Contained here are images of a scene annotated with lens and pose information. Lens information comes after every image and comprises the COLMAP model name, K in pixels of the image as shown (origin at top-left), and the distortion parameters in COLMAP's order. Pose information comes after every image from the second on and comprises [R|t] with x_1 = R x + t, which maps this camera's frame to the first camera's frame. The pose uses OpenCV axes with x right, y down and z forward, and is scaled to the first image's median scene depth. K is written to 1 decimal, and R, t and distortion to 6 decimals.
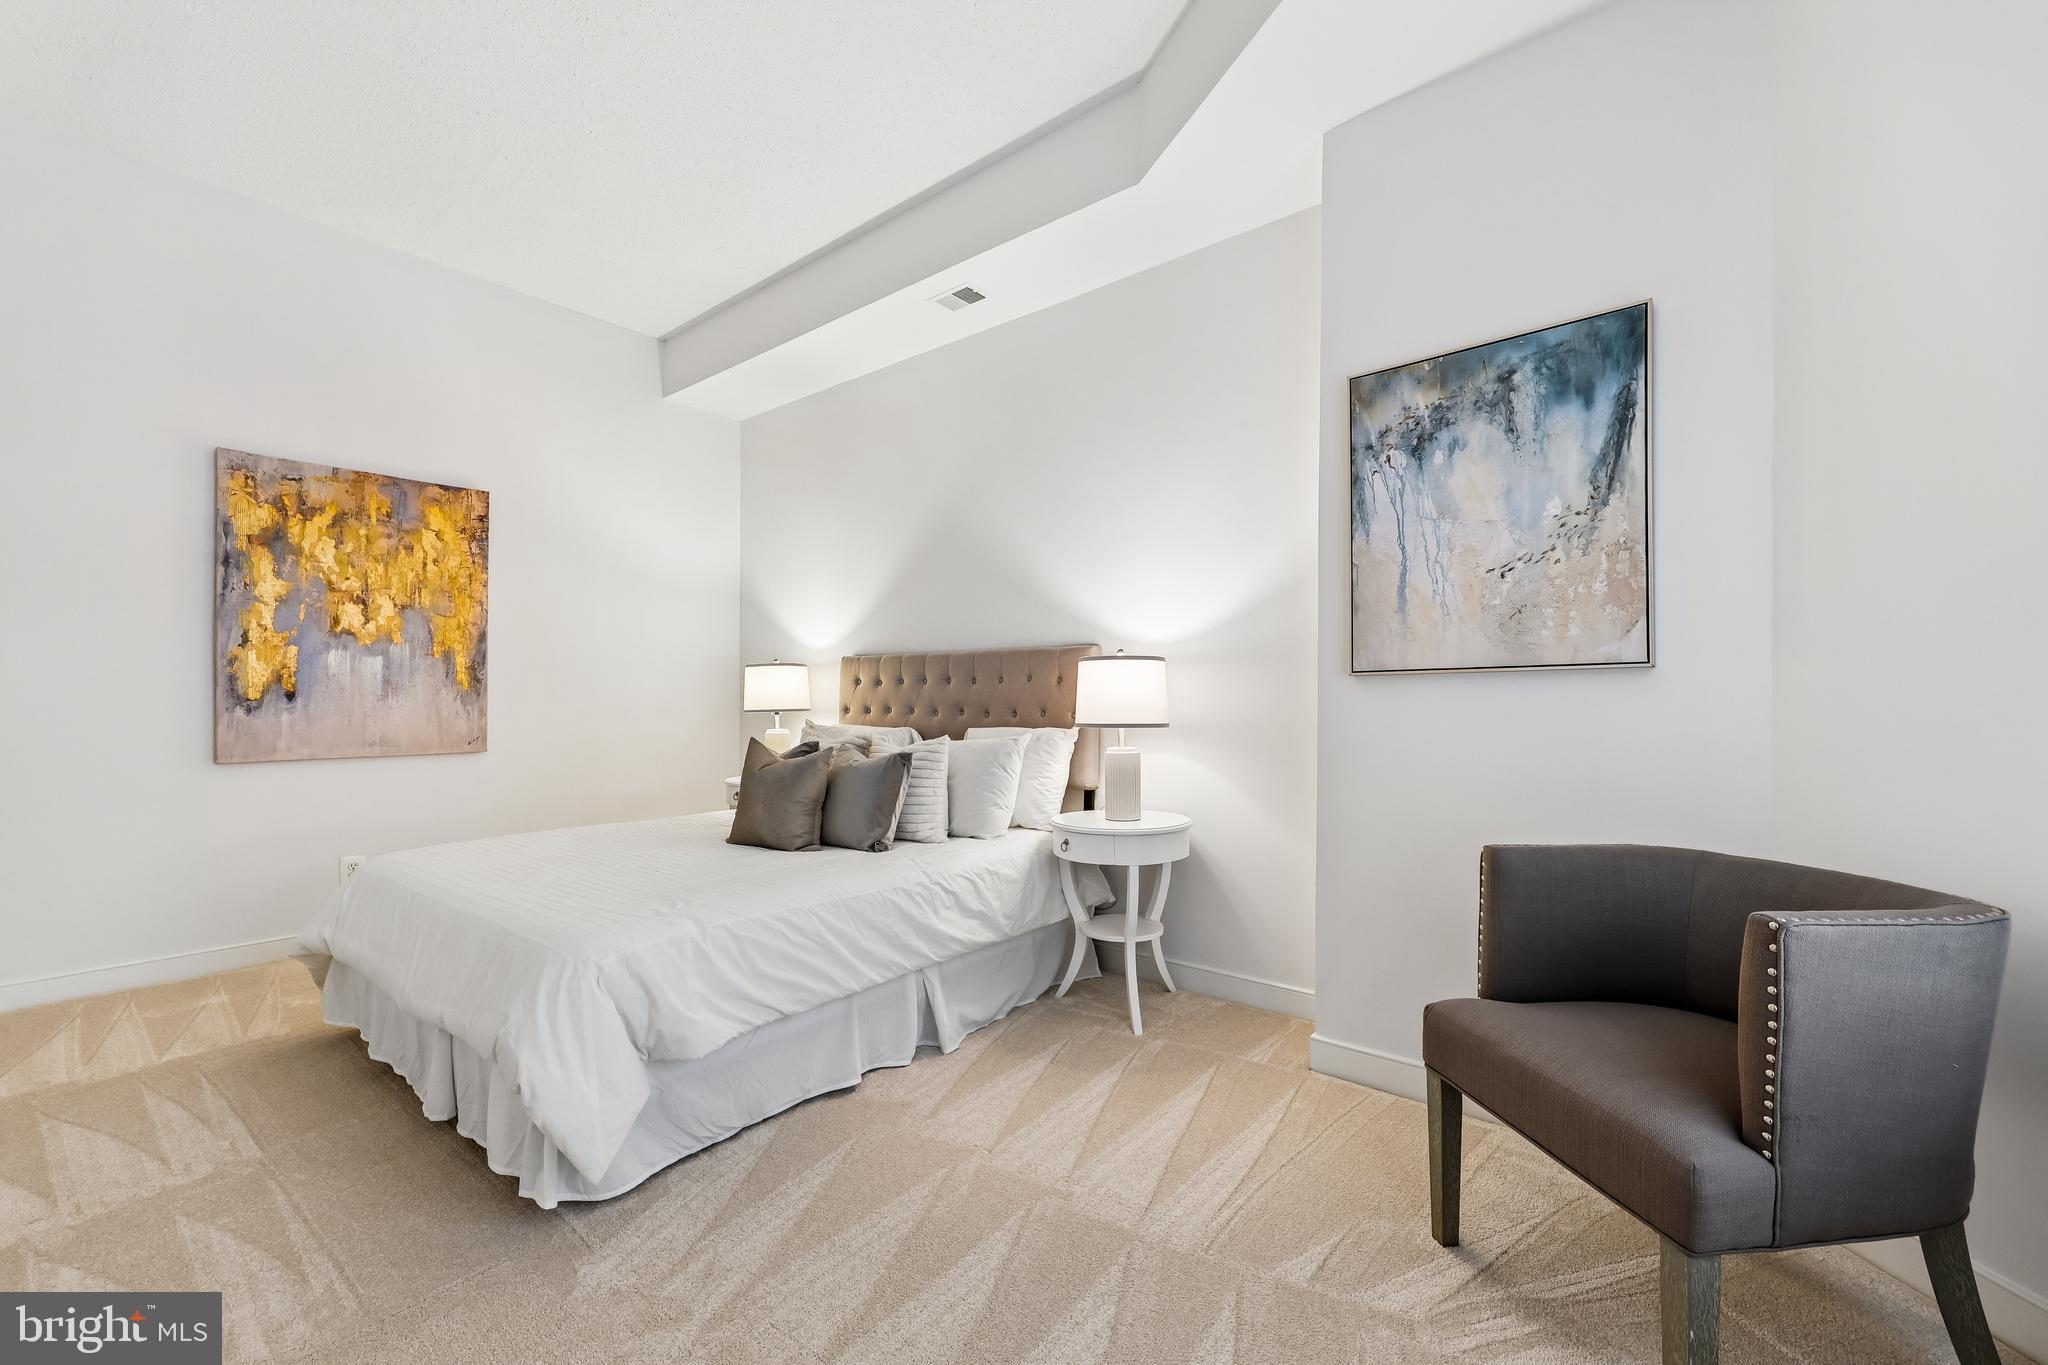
lens RADIAL K [[827.4, 0, 1020.0], [0, 827.4, 692.7], [0, 0, 1]] dist [0.000755, 0.000342]
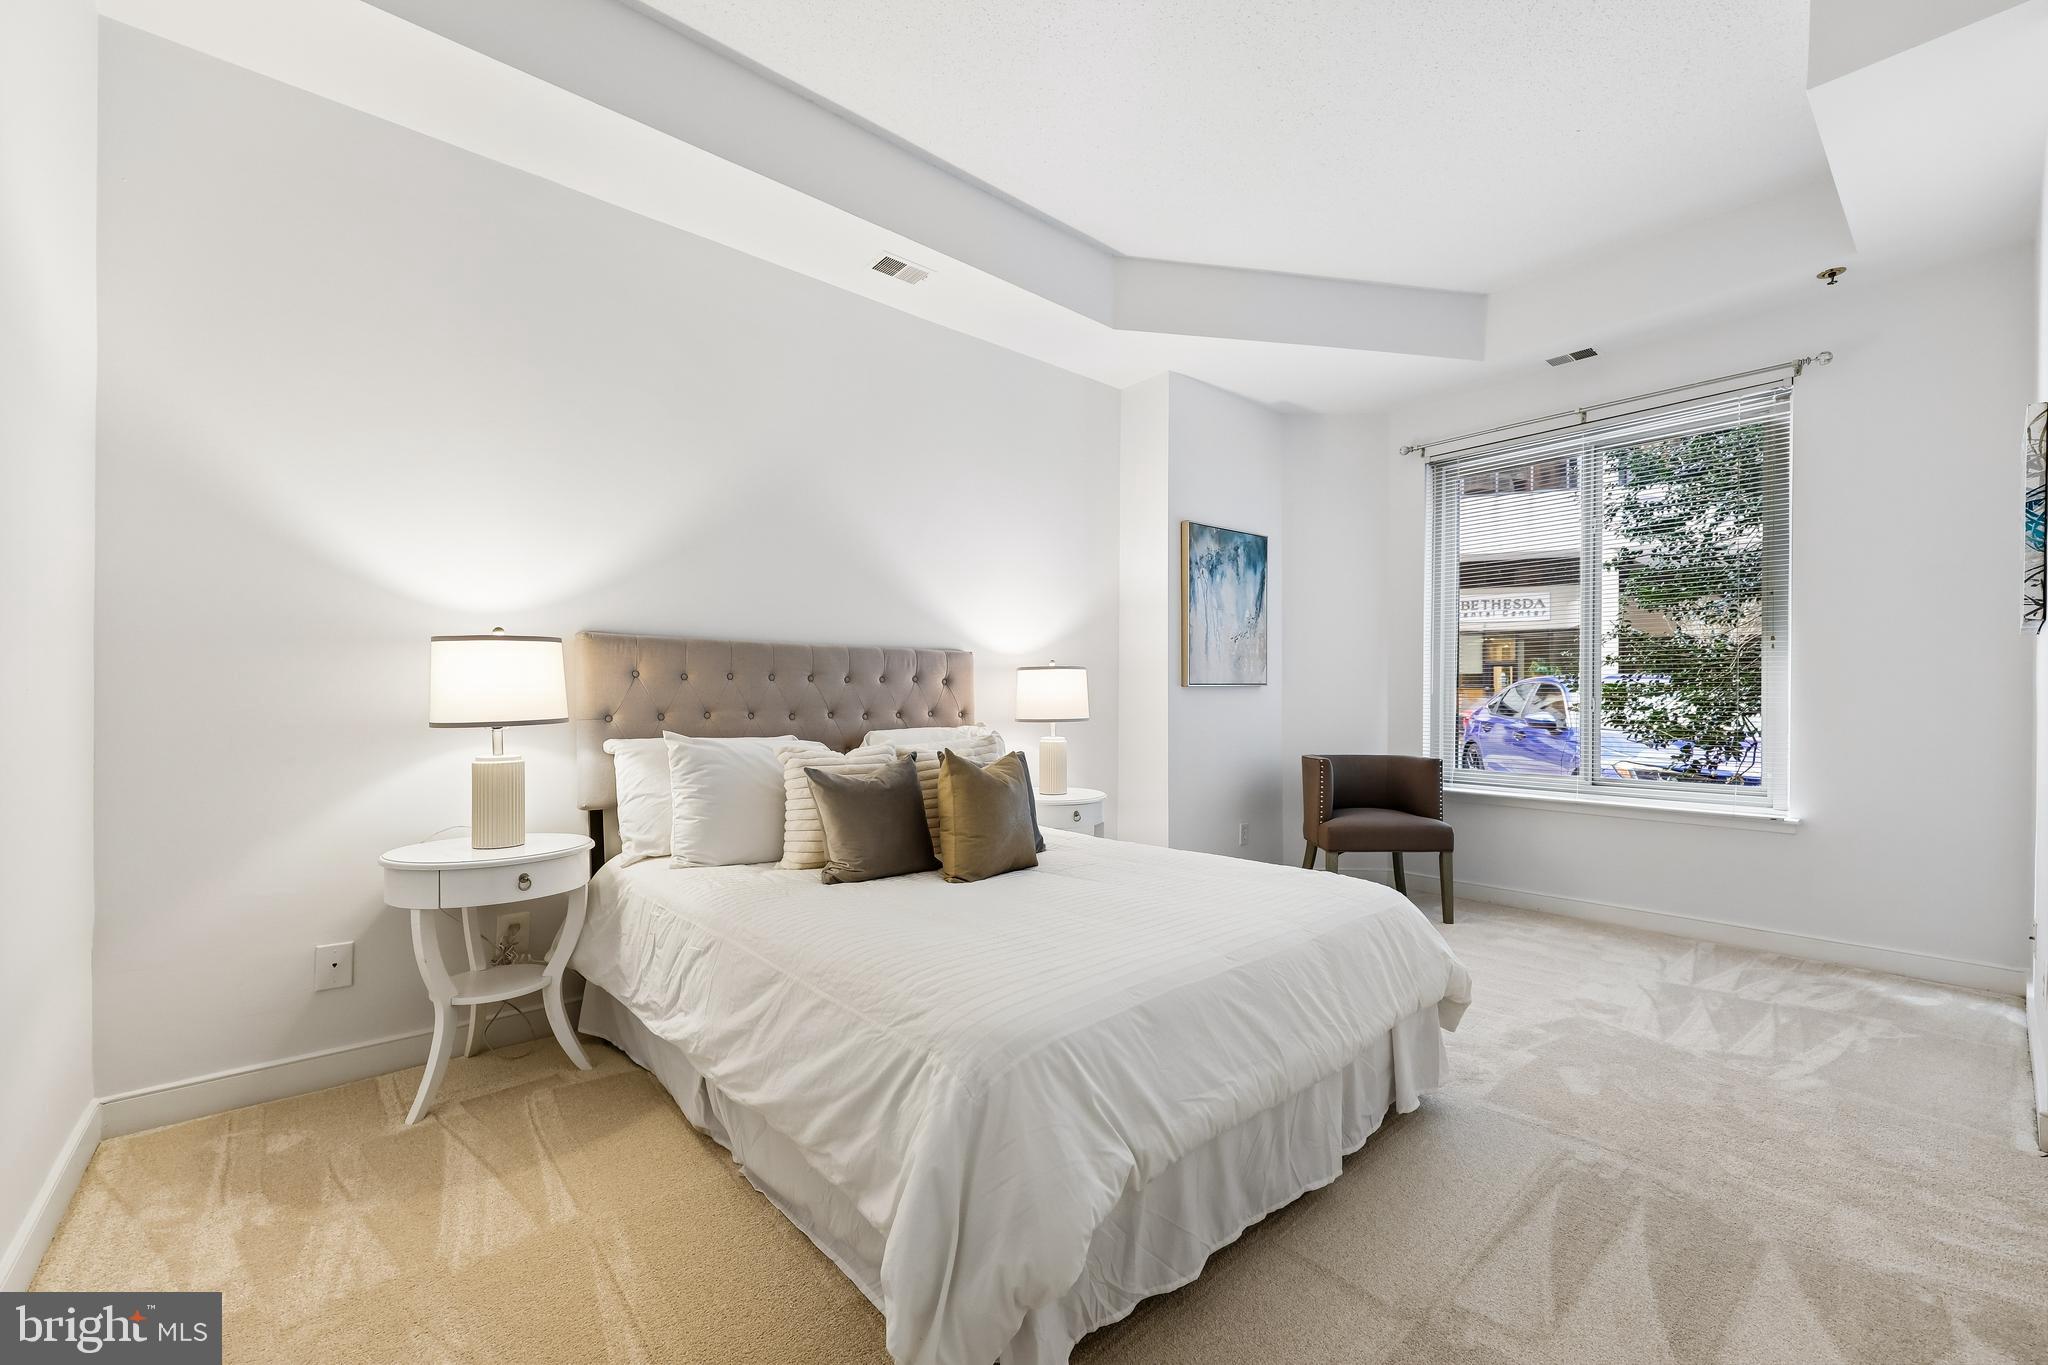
lens RADIAL K [[827.4, 0, 1035.6], [0, 827.4, 684.4], [0, 0, 1]] dist [0.000755, 0.000342]
pose [[0.172071, 0.004761, 0.985073, -1.532495], [-0.016434, 0.999863, -0.001962, -0.017332], [-0.984947, -0.015851, 0.172126, 1.083704]]
